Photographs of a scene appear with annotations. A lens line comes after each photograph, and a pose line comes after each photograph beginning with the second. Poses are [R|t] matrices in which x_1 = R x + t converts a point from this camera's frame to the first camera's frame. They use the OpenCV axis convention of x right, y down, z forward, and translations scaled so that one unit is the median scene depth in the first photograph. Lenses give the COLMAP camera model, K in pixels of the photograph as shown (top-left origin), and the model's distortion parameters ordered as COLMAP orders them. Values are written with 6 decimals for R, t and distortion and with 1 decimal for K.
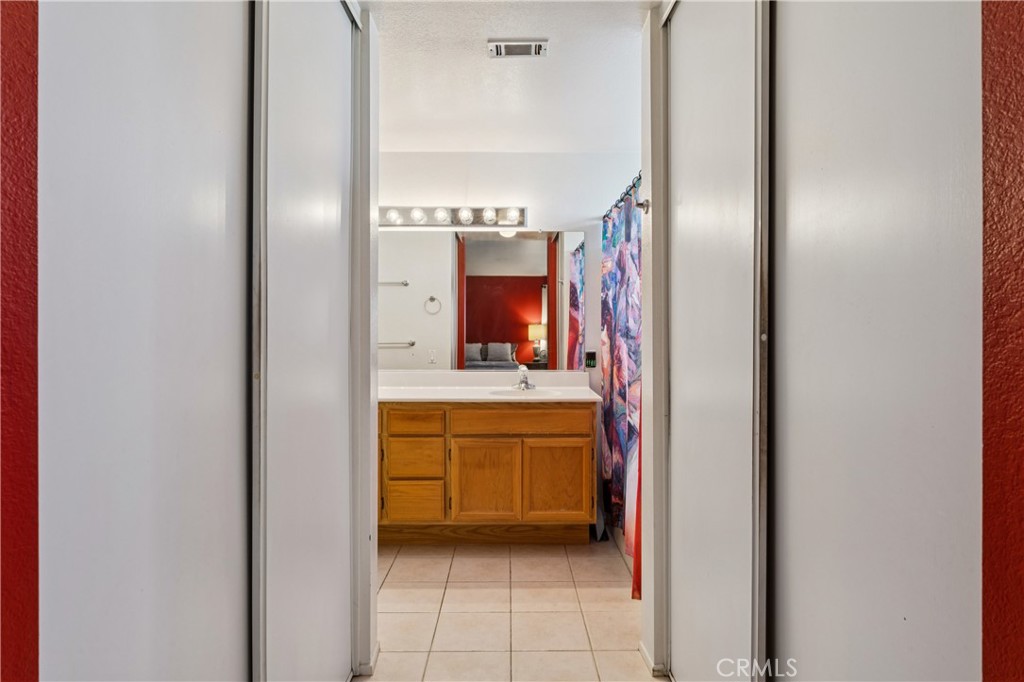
lens RADIAL K [[594.7, 0, 512.5], [0, 594.7, 338.6], [0, 0, 1]] dist [0.001061, 0.000013]
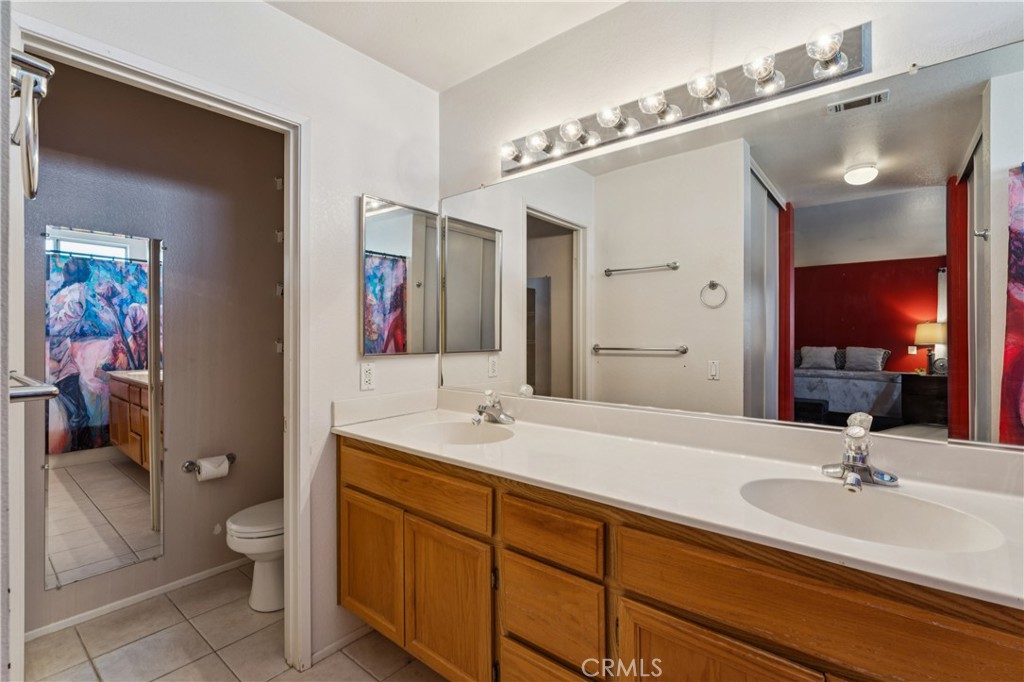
lens RADIAL K [[470.1, 0, 509.1], [0, 470.1, 336.7], [0, 0, 1]] dist [-0.000587, 0.000611]
pose [[0.768714, 0.000681, -0.639592, 0.028171], [-0.003244, 0.999991, -0.002834, -0.005689], [0.639584, 0.004253, 0.768709, 0.433426]]
